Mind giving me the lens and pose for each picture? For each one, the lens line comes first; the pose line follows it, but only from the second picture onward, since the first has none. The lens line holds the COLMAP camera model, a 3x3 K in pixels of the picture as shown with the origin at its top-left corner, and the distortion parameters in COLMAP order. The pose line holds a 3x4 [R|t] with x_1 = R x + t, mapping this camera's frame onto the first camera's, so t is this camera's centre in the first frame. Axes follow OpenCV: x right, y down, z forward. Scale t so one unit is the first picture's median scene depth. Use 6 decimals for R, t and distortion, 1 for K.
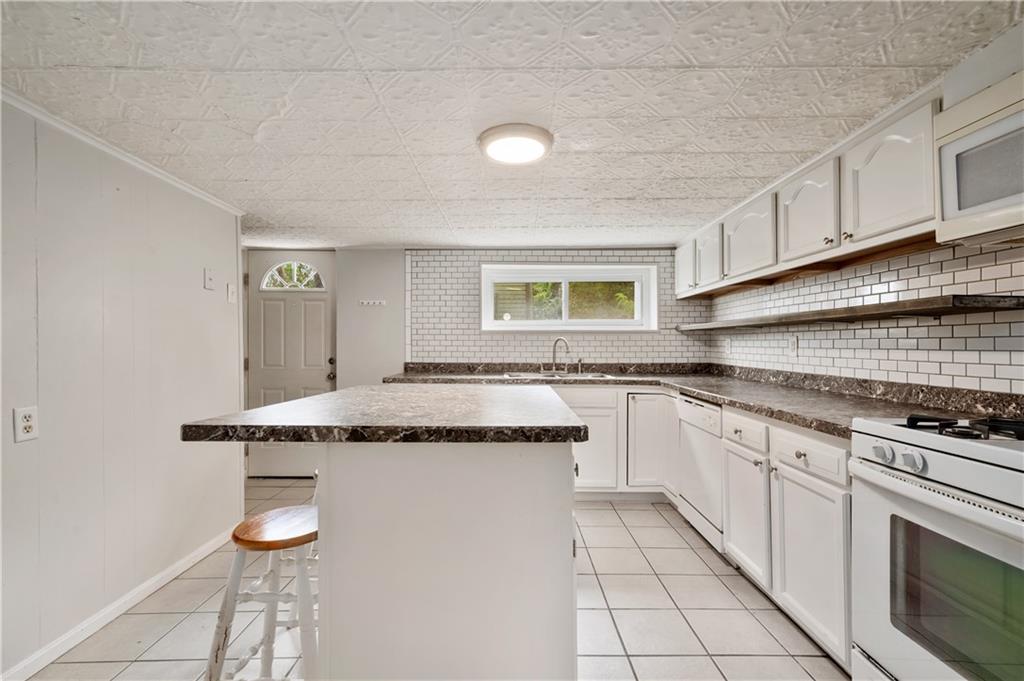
lens RADIAL K [[457.7, 0, 510.4], [0, 457.7, 329.7], [0, 0, 1]] dist [0.001464, 0.000153]
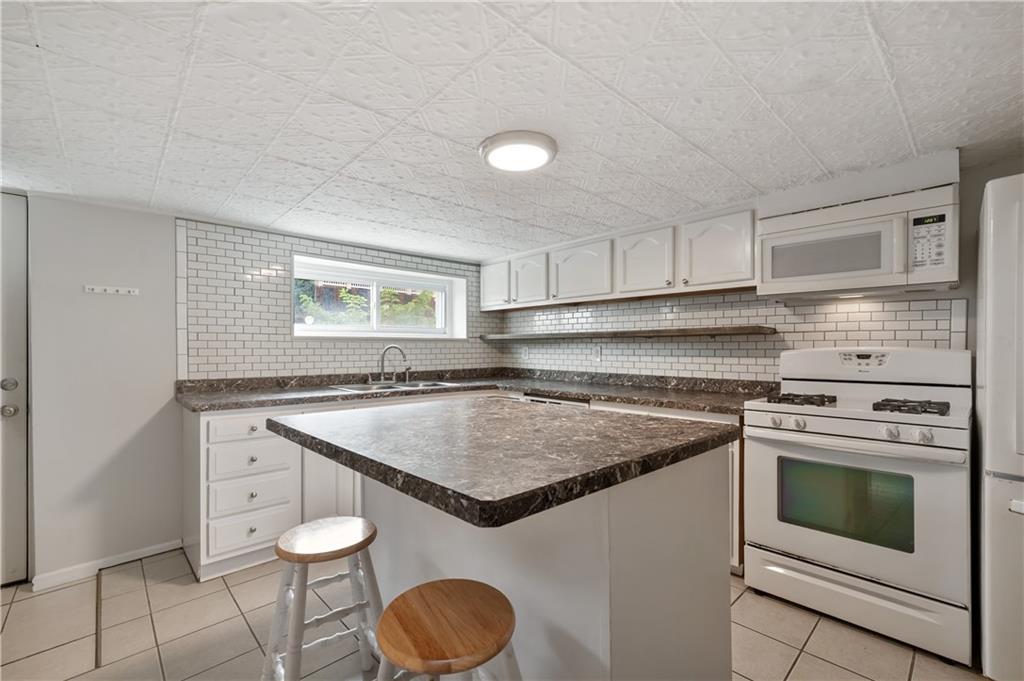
lens RADIAL K [[443.9, 0, 512.0], [0, 443.9, 340.5], [0, 0, 1]] dist [0.001905, 0.000113]
pose [[0.724725, 0.009558, 0.688972, -0.379307], [-0.021055, 0.999744, 0.008278, -0.006470], [-0.688716, -0.020506, 0.724741, 0.184778]]
